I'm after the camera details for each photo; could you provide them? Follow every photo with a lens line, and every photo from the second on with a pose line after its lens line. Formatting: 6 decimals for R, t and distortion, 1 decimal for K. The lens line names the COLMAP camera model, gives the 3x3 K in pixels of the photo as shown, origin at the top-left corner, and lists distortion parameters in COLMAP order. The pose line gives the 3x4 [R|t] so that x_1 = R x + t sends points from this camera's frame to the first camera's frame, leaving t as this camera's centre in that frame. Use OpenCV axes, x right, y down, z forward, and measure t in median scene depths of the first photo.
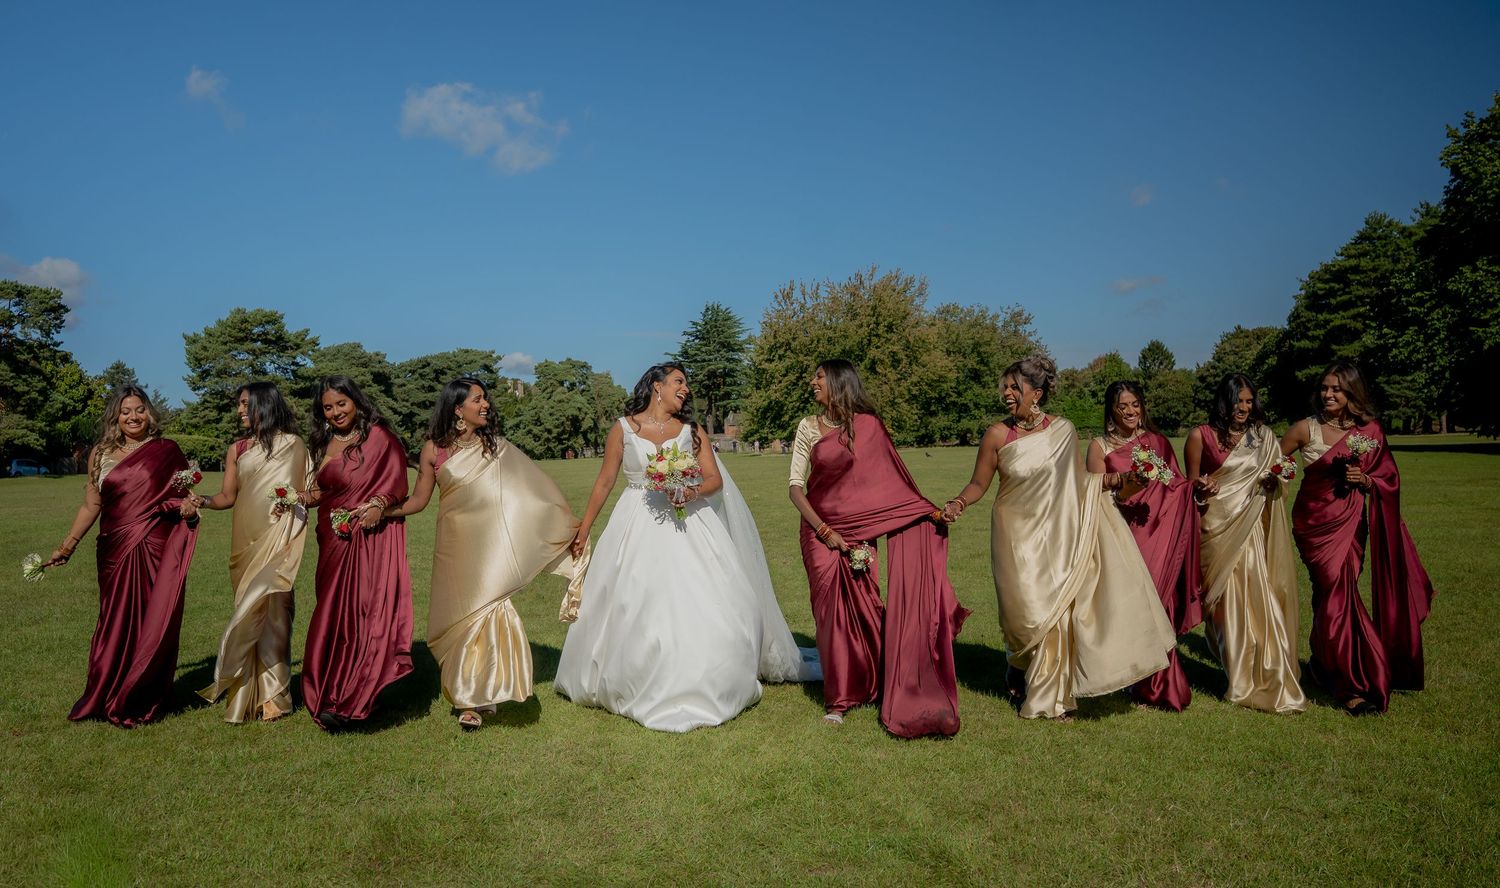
lens RADIAL K [[1238.8, 0, 670.2], [0, 1238.8, 411.2], [0, 0, 1]] dist [-0.112207, 0.010136]
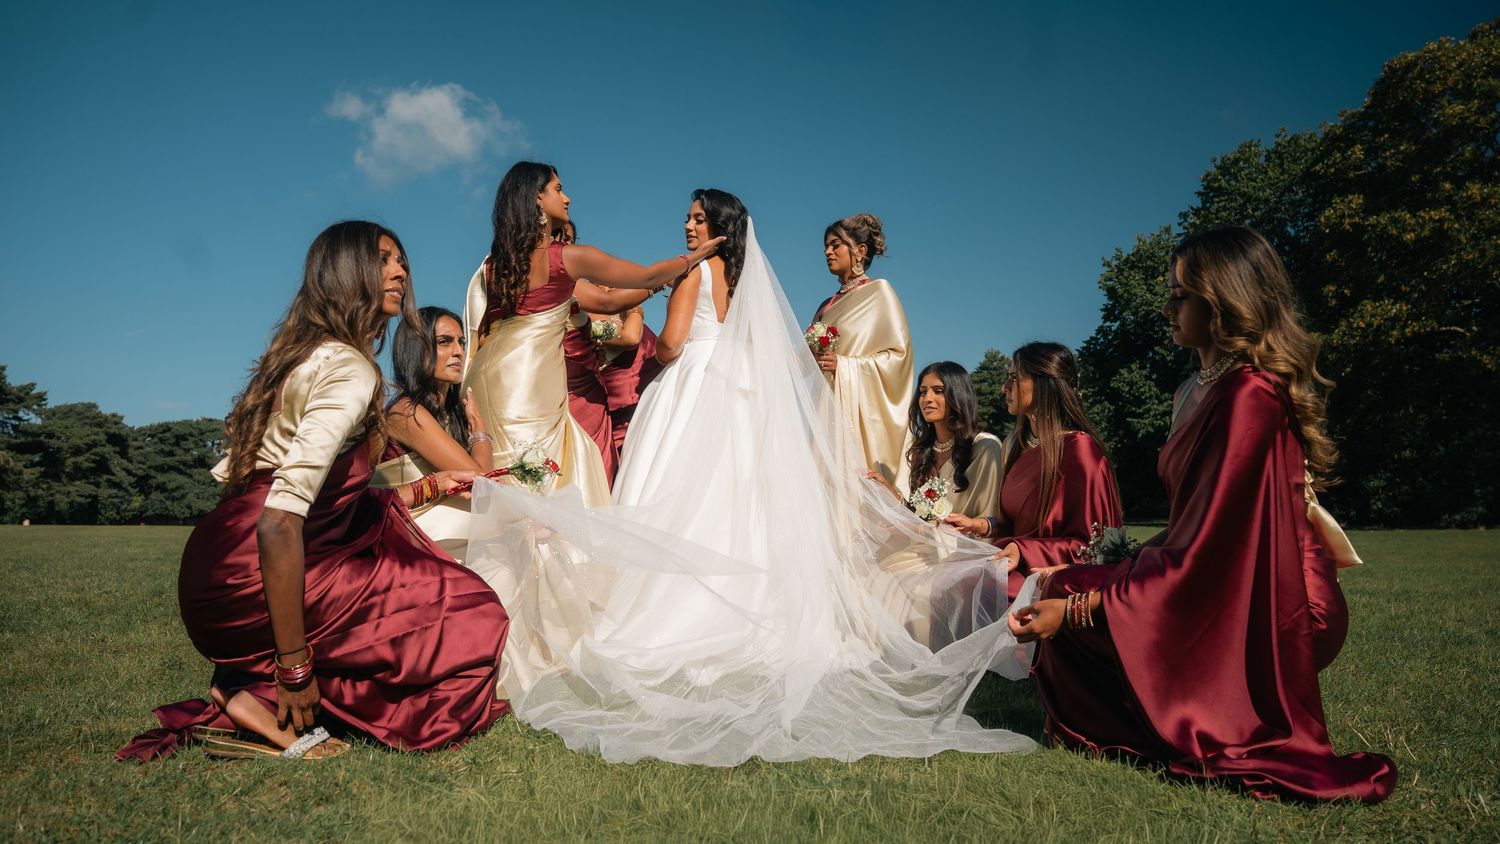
lens RADIAL K [[1021.1, 0, 747.1], [0, 1021.1, 424.8], [0, 0, 1]] dist [-0.119845, 0.090971]
pose [[0.945034, 0.053230, 0.322610, -0.007110], [-0.028628, 0.996341, -0.080532, 0.011618], [-0.325717, 0.066870, 0.943100, 0.064785]]
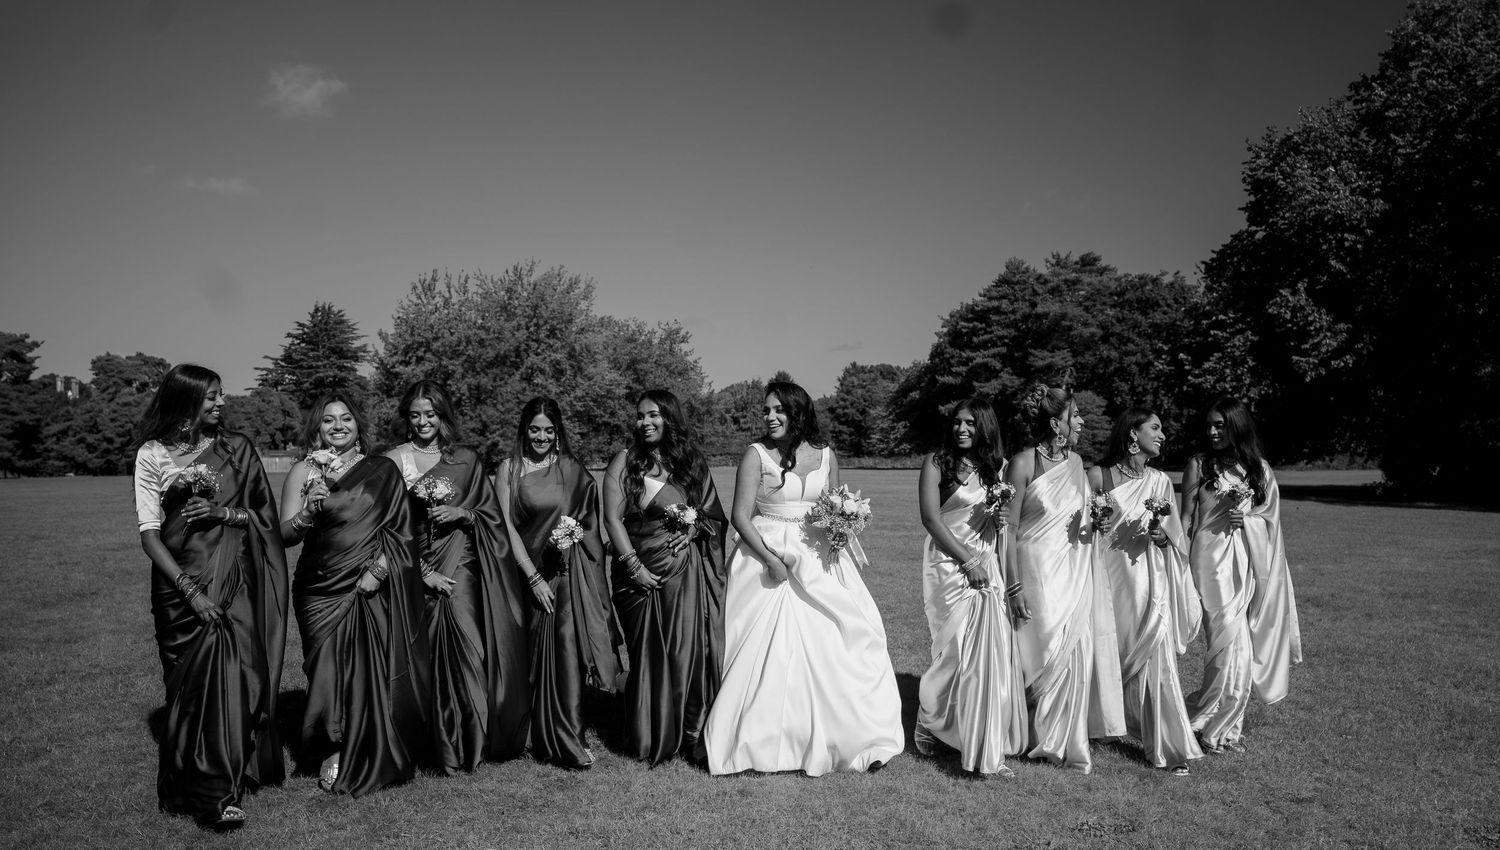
lens RADIAL K [[1188.7, 0, 848.8], [0, 1188.7, 480.3], [0, 0, 1]] dist [-0.133735, 0.109503]
pose [[0.891591, 0.017773, 0.452492, -0.006502], [-0.035179, 0.998928, 0.030082, 0.003133], [-0.451473, -0.042739, 0.891261, 0.143924]]
